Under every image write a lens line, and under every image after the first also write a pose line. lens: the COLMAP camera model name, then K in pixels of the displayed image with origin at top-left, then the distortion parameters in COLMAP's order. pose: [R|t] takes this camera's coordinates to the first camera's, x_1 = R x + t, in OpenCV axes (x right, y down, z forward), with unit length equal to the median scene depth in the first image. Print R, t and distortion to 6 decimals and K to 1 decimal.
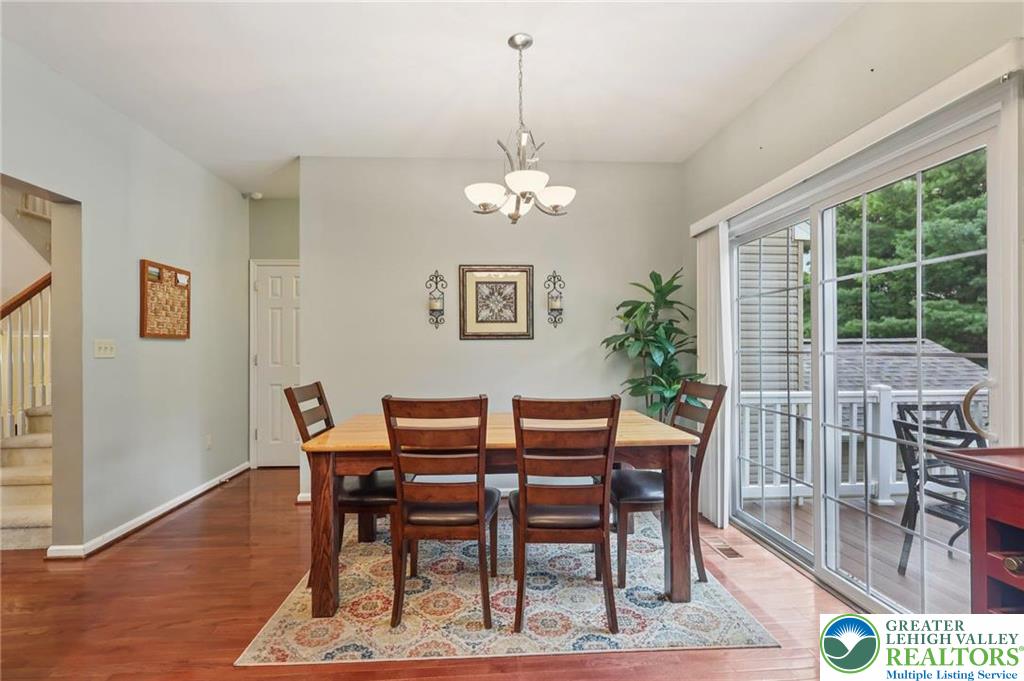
lens RADIAL K [[480.6, 0, 503.1], [0, 480.6, 342.0], [0, 0, 1]] dist [0.004462, 0.000206]
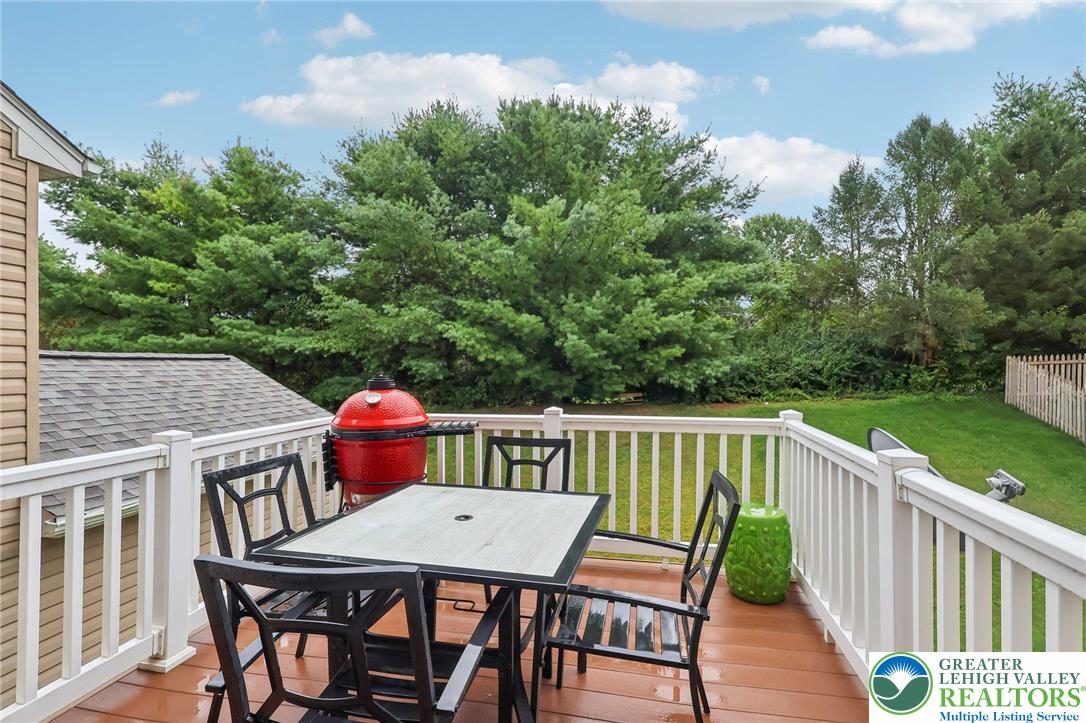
lens RADIAL K [[509.7, 0, 541.2], [0, 509.7, 366.9], [0, 0, 1]] dist [0.004462, 0.000206]
pose [[0.288490, 0.002425, 0.957480, 0.092041], [-0.007164, 0.999974, -0.000374, 0.004932], [-0.957456, -0.006752, 0.288500, 0.114583]]
